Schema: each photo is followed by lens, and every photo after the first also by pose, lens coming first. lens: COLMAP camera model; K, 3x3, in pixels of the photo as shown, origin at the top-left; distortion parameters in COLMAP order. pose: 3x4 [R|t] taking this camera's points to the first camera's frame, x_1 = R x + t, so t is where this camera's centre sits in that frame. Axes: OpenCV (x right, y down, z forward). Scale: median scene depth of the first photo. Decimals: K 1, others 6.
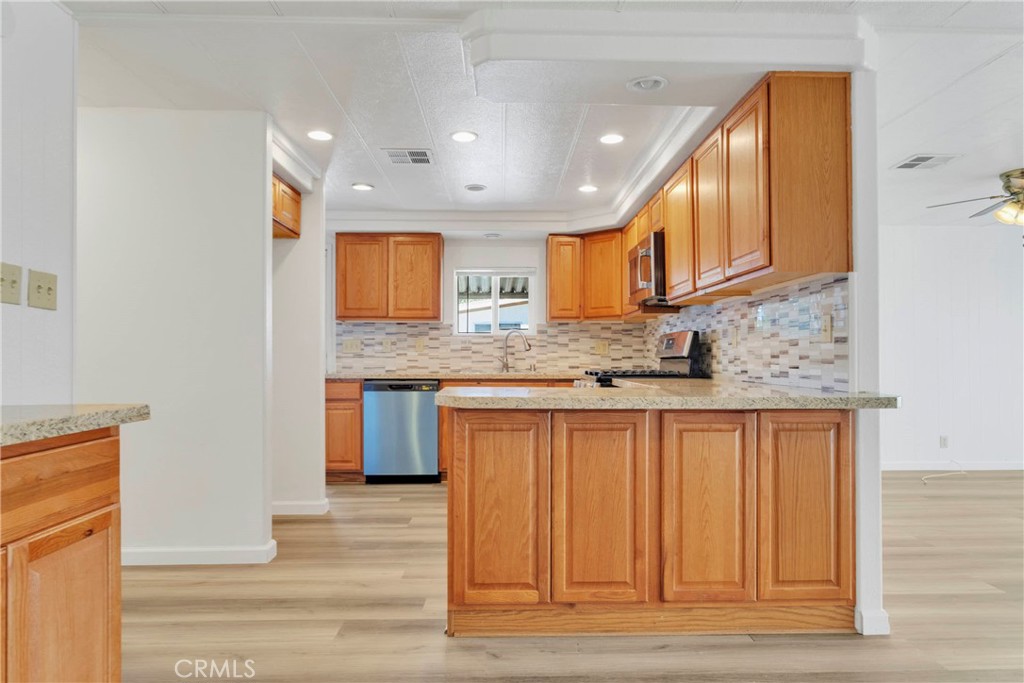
lens RADIAL K [[647.2, 0, 516.5], [0, 647.2, 345.7], [0, 0, 1]] dist [0.000038, 0.001118]
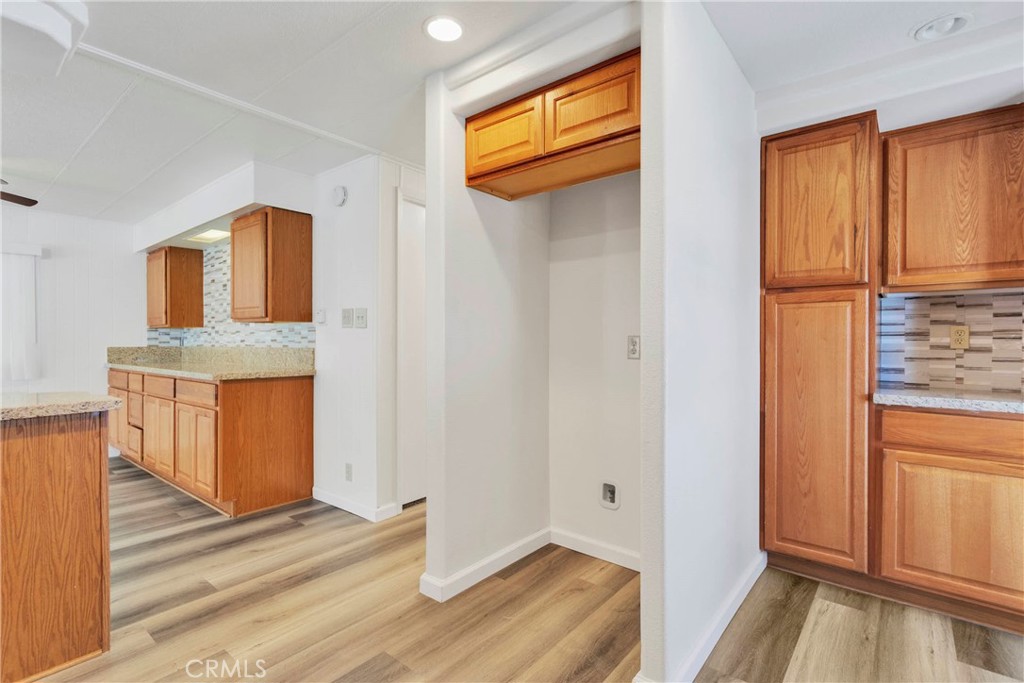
lens RADIAL K [[491.7, 0, 509.9], [0, 491.7, 347.4], [0, 0, 1]] dist [0.004710, -0.000707]
pose [[-0.658741, -0.000860, -0.752370, 0.020652], [0.006424, 0.999956, -0.006768, 0.005295], [0.752343, -0.009292, -0.658706, 0.933852]]
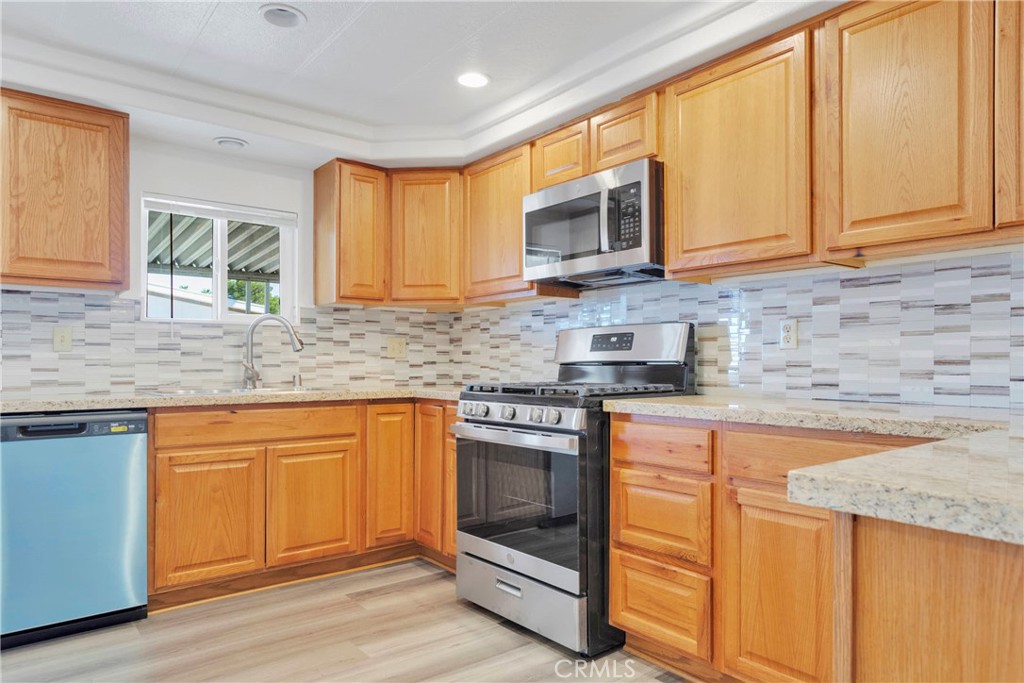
lens RADIAL K [[647.2, 0, 525.8], [0, 647.2, 359.8], [0, 0, 1]] dist [0.000038, 0.001118]
pose [[0.791299, 0.000620, 0.611429, -0.193838], [-0.010472, 0.999867, 0.012539, 0.006418], [-0.611339, -0.016325, 0.791200, 0.446229]]
